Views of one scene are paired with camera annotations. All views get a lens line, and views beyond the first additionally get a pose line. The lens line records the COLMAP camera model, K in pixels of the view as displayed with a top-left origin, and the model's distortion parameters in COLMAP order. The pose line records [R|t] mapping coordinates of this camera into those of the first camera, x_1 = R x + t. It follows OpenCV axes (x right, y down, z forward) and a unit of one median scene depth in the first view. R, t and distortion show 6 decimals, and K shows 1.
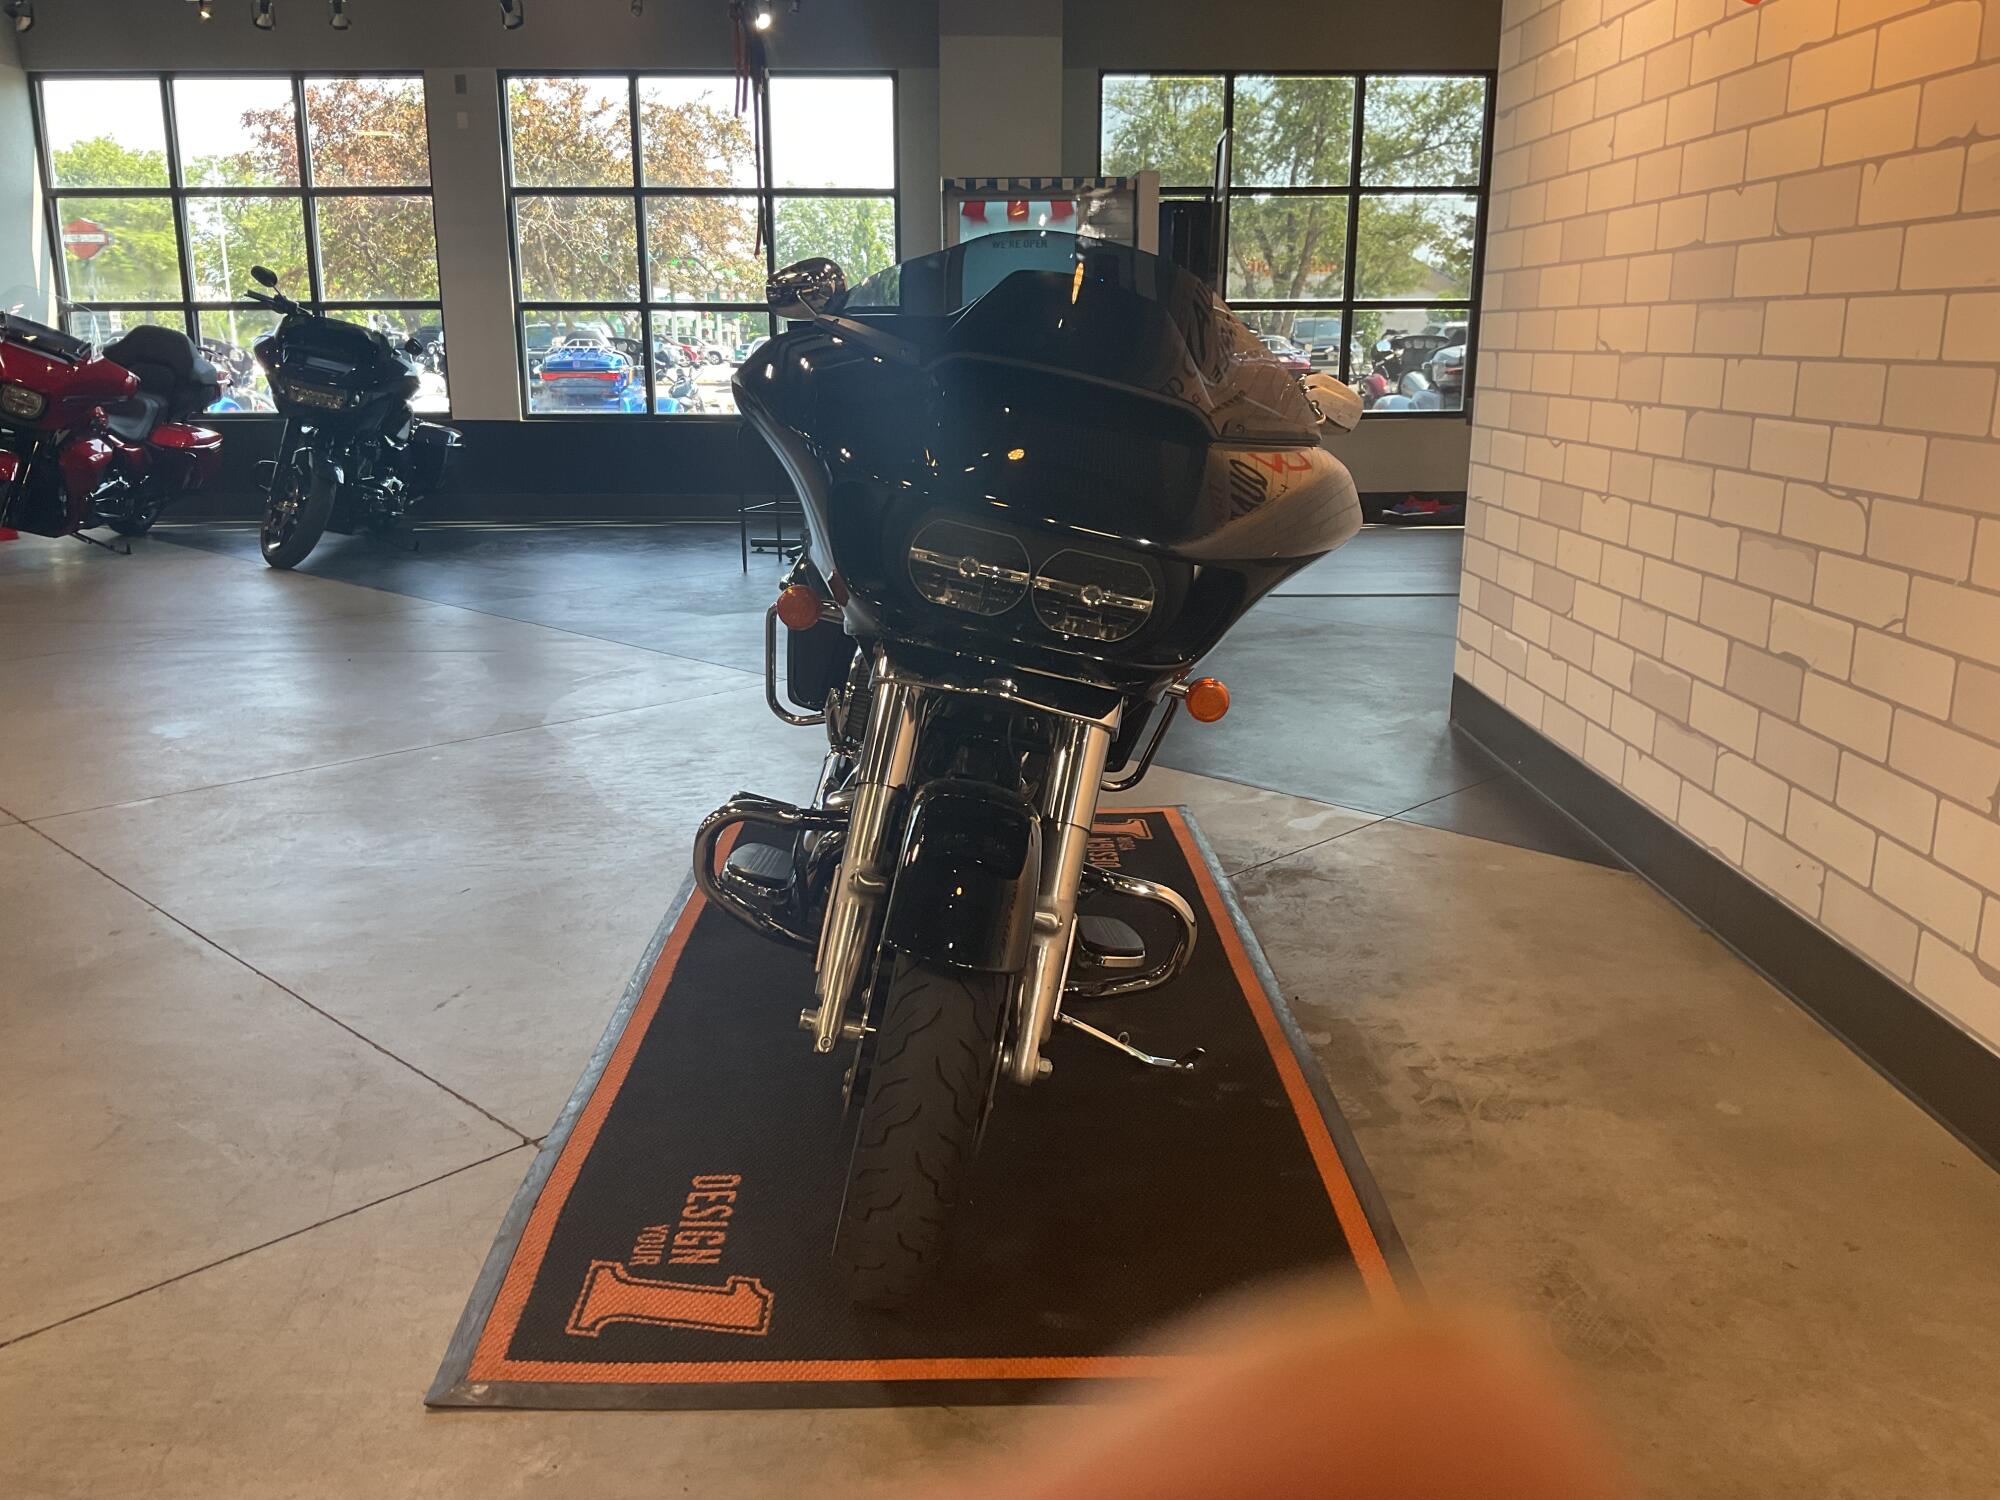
lens RADIAL K [[1653.7, 0, 983.8], [0, 1653.7, 742.4], [0, 0, 1]] dist [0.028655, -0.066037]
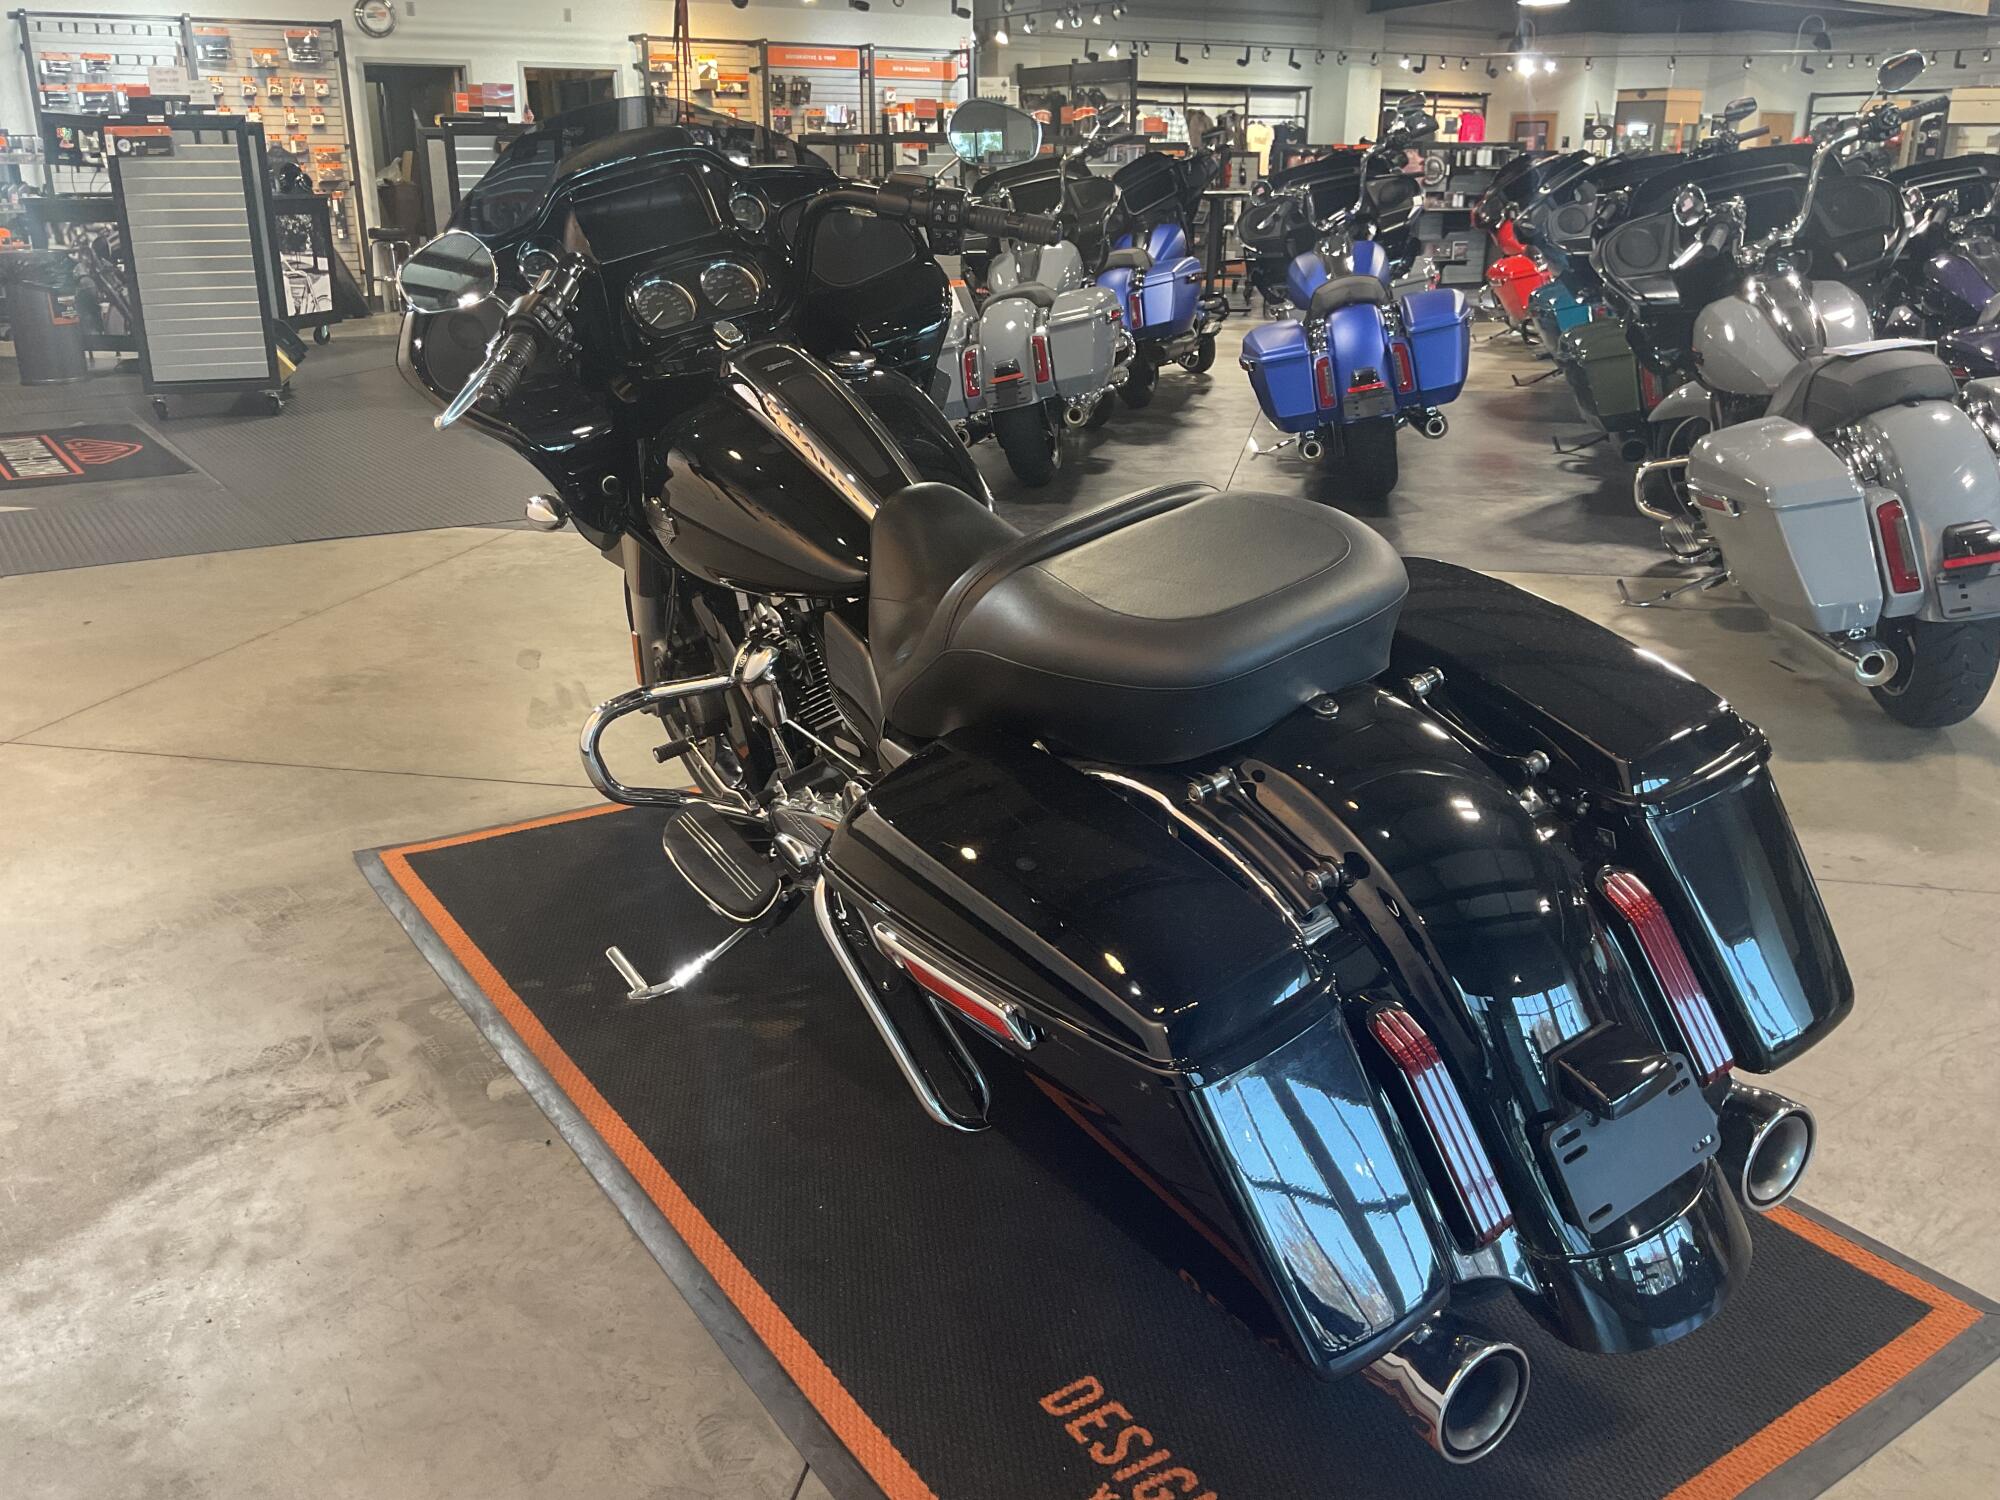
lens RADIAL K [[1653.7, 0, 998.5], [0, 1653.7, 741.9], [0, 0, 1]] dist [0.028655, -0.066037]
pose [[-0.841680, 0.175293, -0.510732, 0.426485], [-0.127176, 0.854881, 0.502996, -0.450423], [0.524787, 0.488315, -0.697243, 1.798050]]
